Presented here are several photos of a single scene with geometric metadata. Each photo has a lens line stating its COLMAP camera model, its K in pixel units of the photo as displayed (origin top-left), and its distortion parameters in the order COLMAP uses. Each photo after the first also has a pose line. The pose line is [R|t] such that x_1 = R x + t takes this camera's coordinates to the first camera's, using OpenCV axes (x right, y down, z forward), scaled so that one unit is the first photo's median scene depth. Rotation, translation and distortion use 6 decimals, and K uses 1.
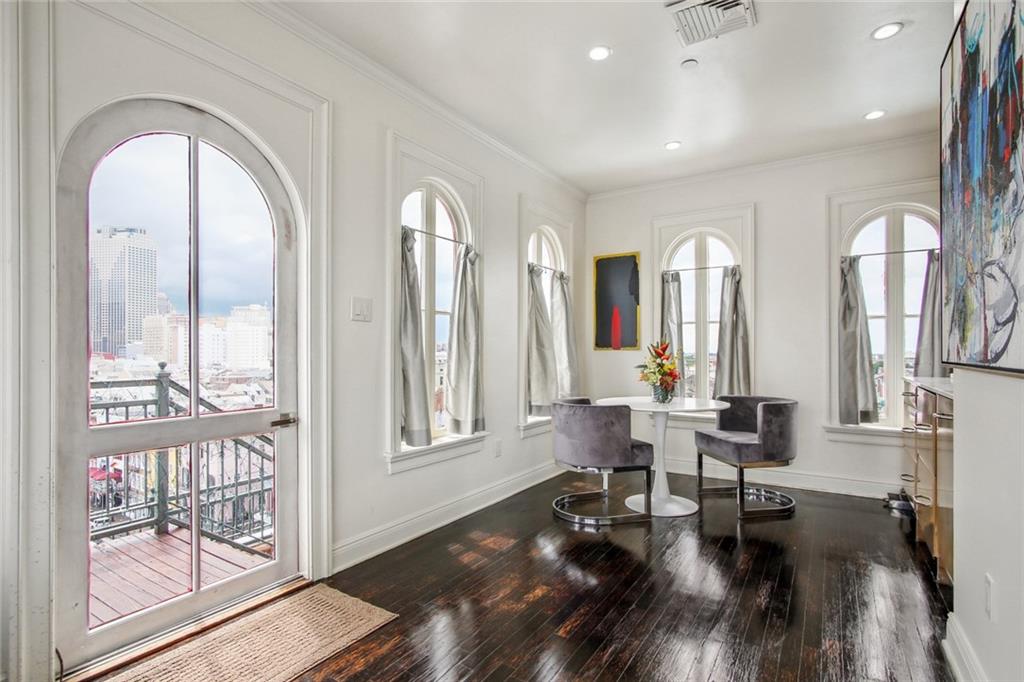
lens RADIAL K [[498.6, 0, 517.7], [0, 498.6, 360.3], [0, 0, 1]] dist [-0.025302, 0.005134]
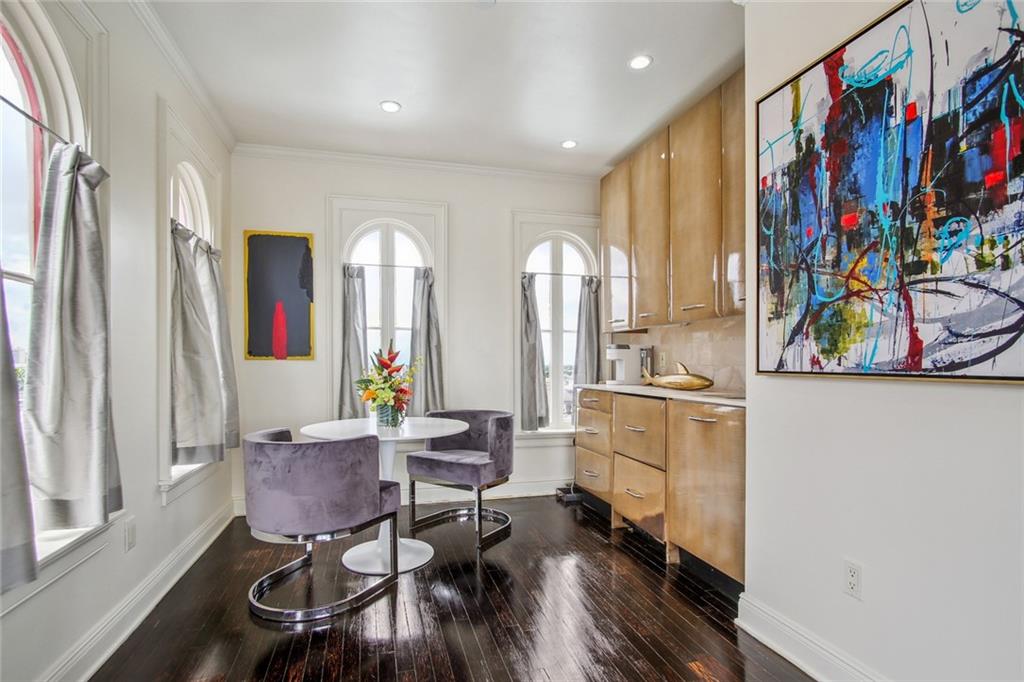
lens RADIAL K [[498.6, 0, 509.1], [0, 498.6, 374.3], [0, 0, 1]] dist [-0.025302, 0.005134]
pose [[0.677754, -0.015403, 0.735127, -0.151160], [0.011290, 0.999881, 0.010541, -0.003390], [-0.735202, 0.001155, 0.677847, 0.303146]]
